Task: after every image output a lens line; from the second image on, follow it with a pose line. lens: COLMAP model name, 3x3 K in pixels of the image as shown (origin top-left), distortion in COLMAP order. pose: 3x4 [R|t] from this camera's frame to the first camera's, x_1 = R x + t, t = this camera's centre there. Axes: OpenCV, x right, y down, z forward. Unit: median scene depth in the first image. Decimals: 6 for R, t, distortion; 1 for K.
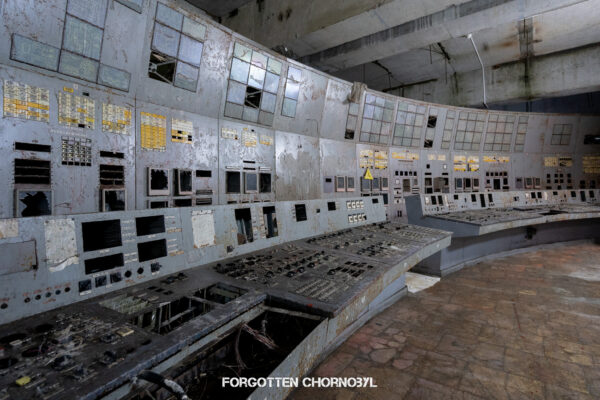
lens RADIAL K [[298.2, 0, 325.5], [0, 298.2, 182.8], [0, 0, 1]] dist [-0.004936, -0.000173]
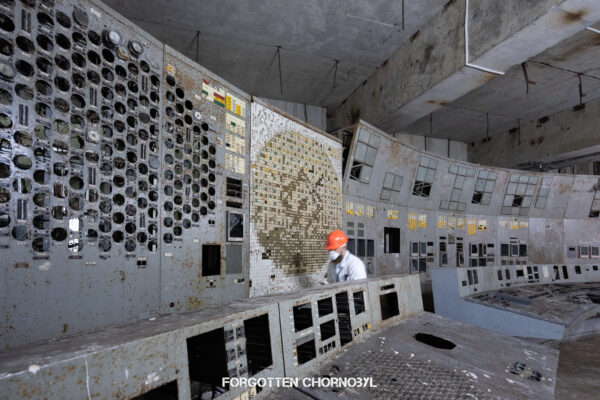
lens RADIAL K [[265.0, 0, 292.2], [0, 265.0, 239.0], [0, 0, 1]] dist [0.001848, 0.000135]
pose [[0.763410, 0.017006, -0.645690, -0.193079], [-0.015098, 0.999850, 0.008483, -0.047556], [0.645738, 0.003272, 0.763552, -0.801724]]
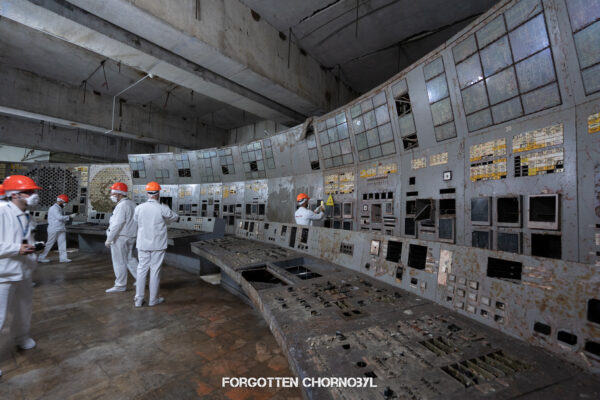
lens RADIAL K [[265.0, 0, 302.7], [0, 265.0, 200.6], [0, 0, 1]] dist [0.001848, 0.000135]
pose [[-0.043708, -0.029119, -0.998620, 1.186129], [0.004689, 0.999558, -0.029351, -0.003975], [0.999033, -0.005966, -0.043552, 1.109960]]
